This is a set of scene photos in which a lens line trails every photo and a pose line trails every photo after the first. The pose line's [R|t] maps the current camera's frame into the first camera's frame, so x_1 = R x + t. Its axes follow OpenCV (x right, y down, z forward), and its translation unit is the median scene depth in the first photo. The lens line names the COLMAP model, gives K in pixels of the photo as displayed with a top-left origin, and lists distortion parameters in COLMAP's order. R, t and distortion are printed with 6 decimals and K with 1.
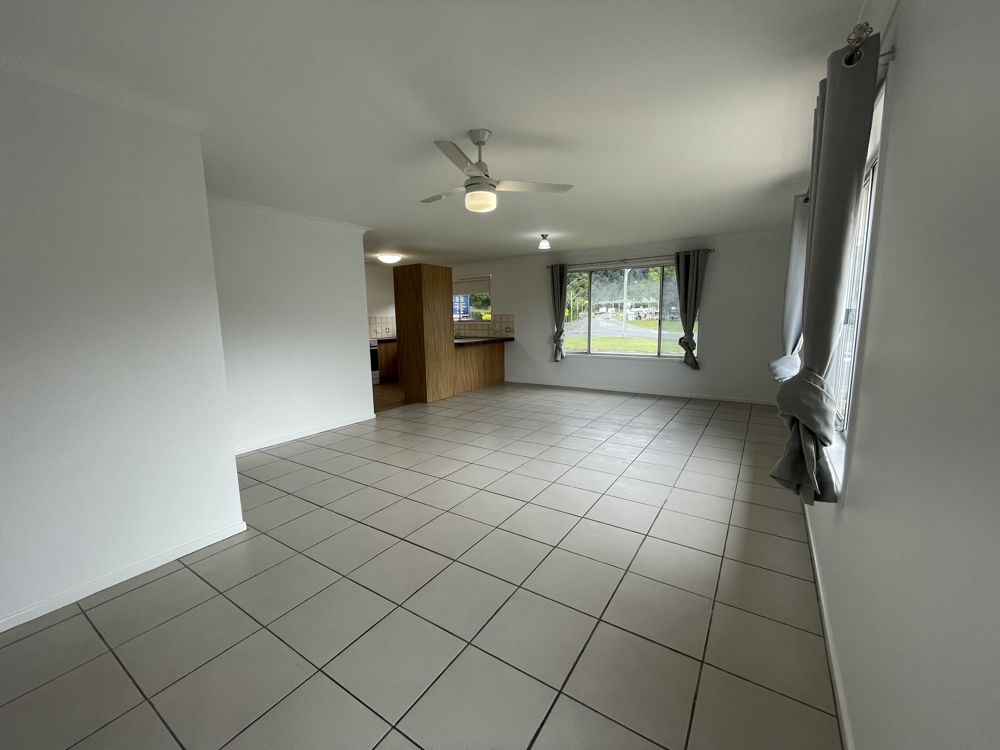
lens RADIAL K [[407.5, 0, 502.7], [0, 407.5, 374.1], [0, 0, 1]] dist [-0.000053, 0.000246]
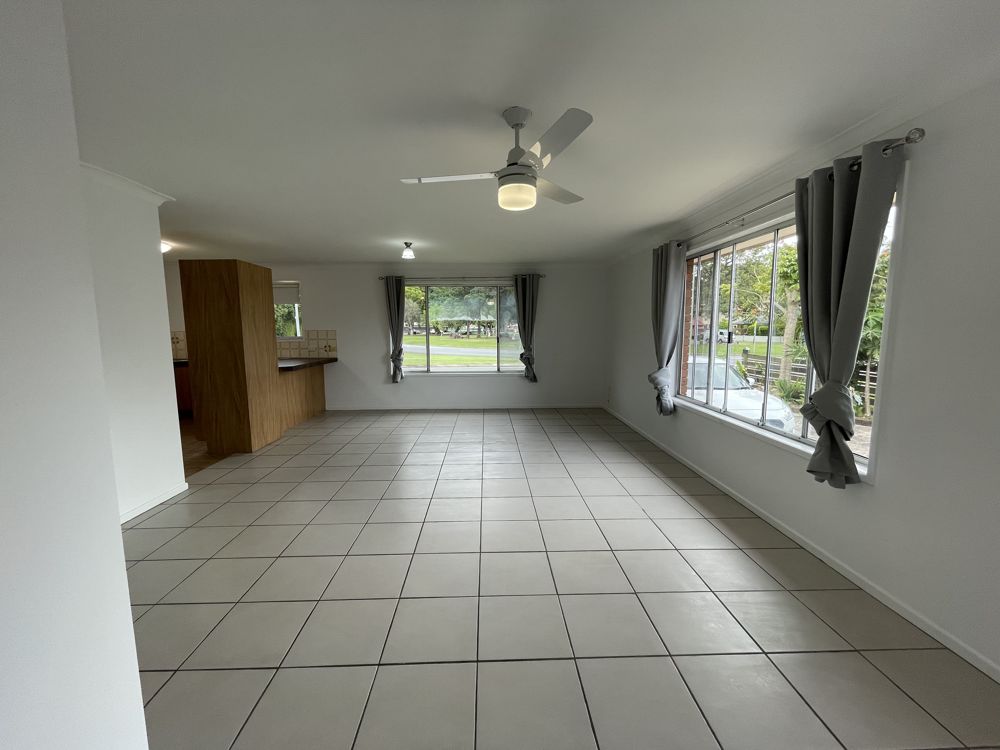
lens RADIAL K [[407.5, 0, 501.0], [0, 407.5, 373.4], [0, 0, 1]] dist [-0.000053, 0.000246]
pose [[0.821513, -0.051011, 0.567904, -0.218972], [0.071987, 0.997299, -0.014555, -0.025169], [-0.565628, 0.052839, 0.822966, 0.143732]]
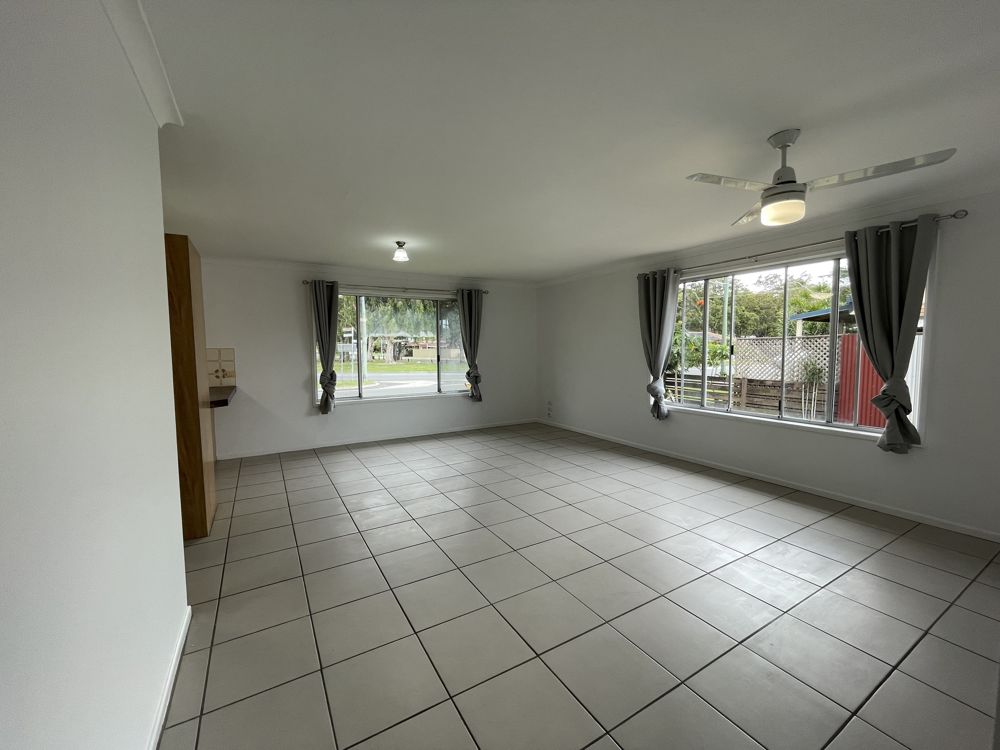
lens RADIAL K [[407.5, 0, 500.8], [0, 407.5, 376.7], [0, 0, 1]] dist [-0.000053, 0.000246]
pose [[0.447903, -0.051958, 0.892571, -0.429718], [0.127654, 0.991799, -0.006324, -0.060372], [-0.884922, 0.116773, 0.450862, 0.460881]]
